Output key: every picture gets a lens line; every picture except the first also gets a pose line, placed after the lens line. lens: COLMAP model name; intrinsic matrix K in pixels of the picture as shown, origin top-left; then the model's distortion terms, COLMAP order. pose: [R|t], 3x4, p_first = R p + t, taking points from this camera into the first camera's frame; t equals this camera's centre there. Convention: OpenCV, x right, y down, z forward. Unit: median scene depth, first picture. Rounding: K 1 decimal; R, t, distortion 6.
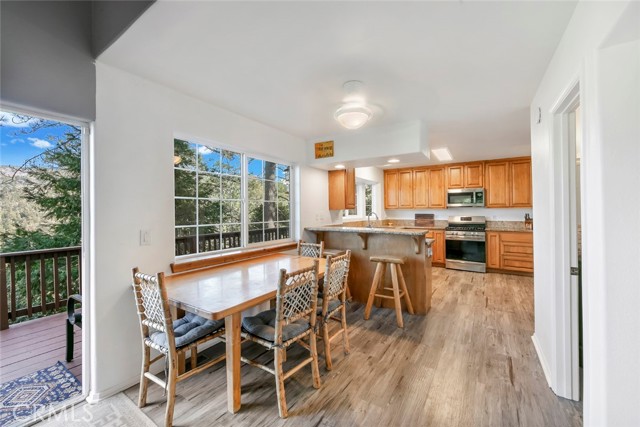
lens RADIAL K [[256.4, 0, 320.2], [0, 256.4, 207.8], [0, 0, 1]] dist [0.000038, -0.000021]
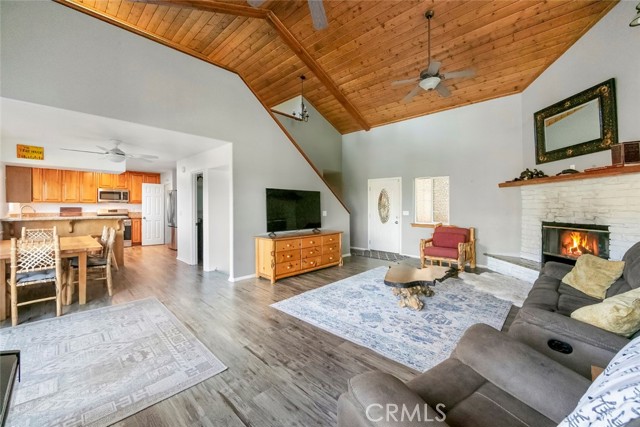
lens RADIAL K [[256.4, 0, 323.3], [0, 256.4, 206.6], [0, 0, 1]] dist [0.000038, -0.000021]
pose [[0.181025, 0.009581, 0.983432, -0.605730], [-0.024373, 0.999689, -0.005253, -0.001220], [-0.983176, -0.023019, 0.181202, -0.368059]]
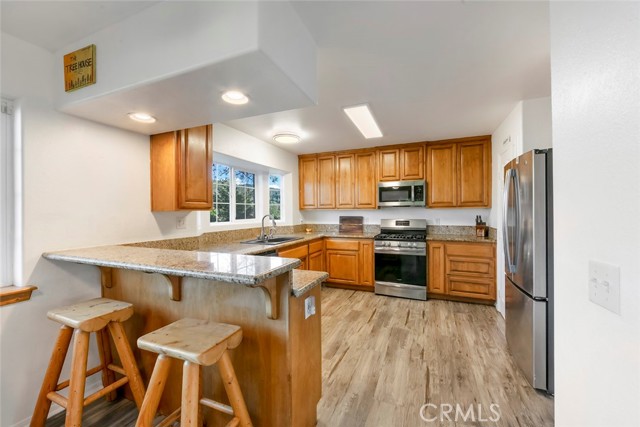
lens RADIAL K [[256.4, 0, 321.7], [0, 256.4, 213.1], [0, 0, 1]] dist [0.000038, -0.000021]
pose [[0.983539, -0.004171, 0.180649, 0.222337], [0.001433, 0.999882, 0.015284, 0.003364], [-0.180691, -0.014774, 0.983429, 0.341959]]
